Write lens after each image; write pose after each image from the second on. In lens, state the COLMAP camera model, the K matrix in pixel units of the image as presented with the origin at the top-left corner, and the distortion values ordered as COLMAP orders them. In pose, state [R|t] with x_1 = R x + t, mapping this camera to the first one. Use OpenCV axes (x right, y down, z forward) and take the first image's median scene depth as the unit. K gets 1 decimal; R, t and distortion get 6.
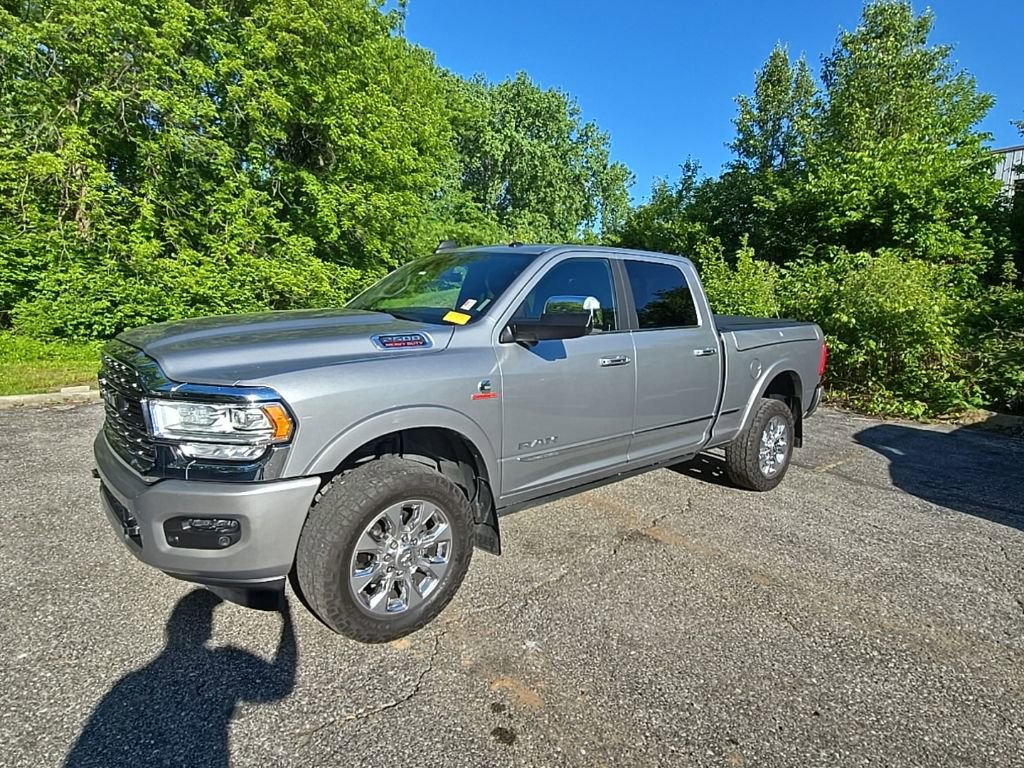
lens RADIAL K [[573.4, 0, 512.0], [0, 573.4, 384.0], [0, 0, 1]] dist [0.002008, 0.001001]
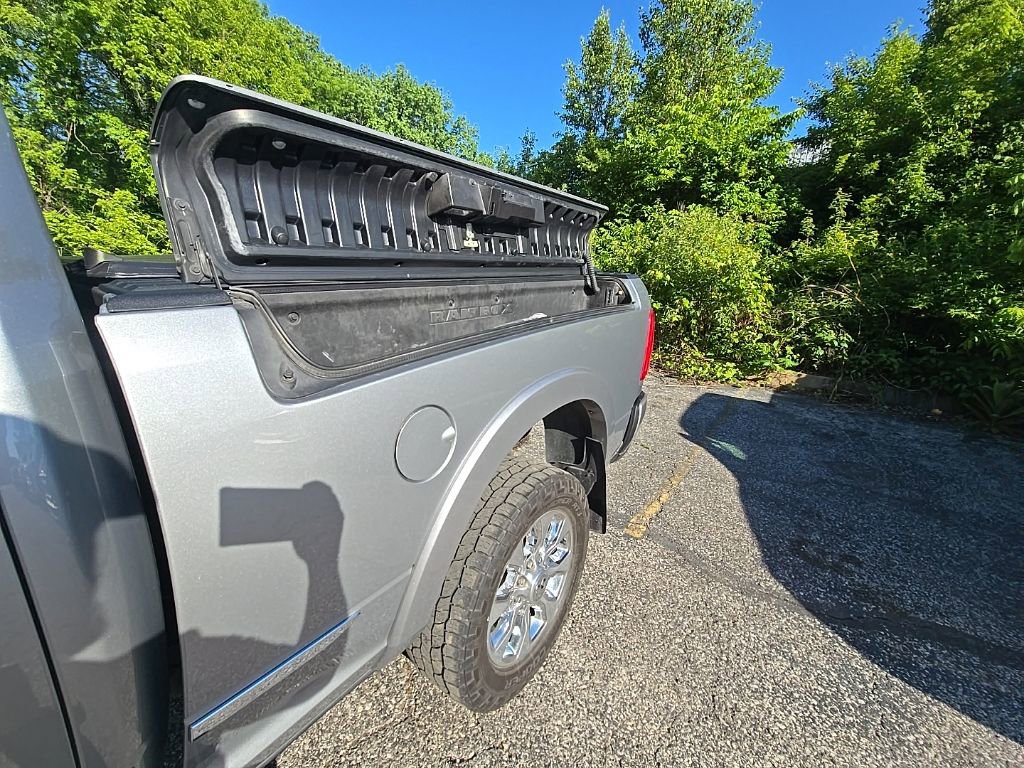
lens RADIAL K [[418.9, 0, 502.5], [0, 418.9, 383.9], [0, 0, 1]] dist [0.024442, -0.016230]
pose [[0.980664, -0.051916, 0.188690, 0.154842], [0.028055, 0.991507, 0.126993, -0.027032], [-0.193680, -0.119243, 0.973791, 0.295255]]
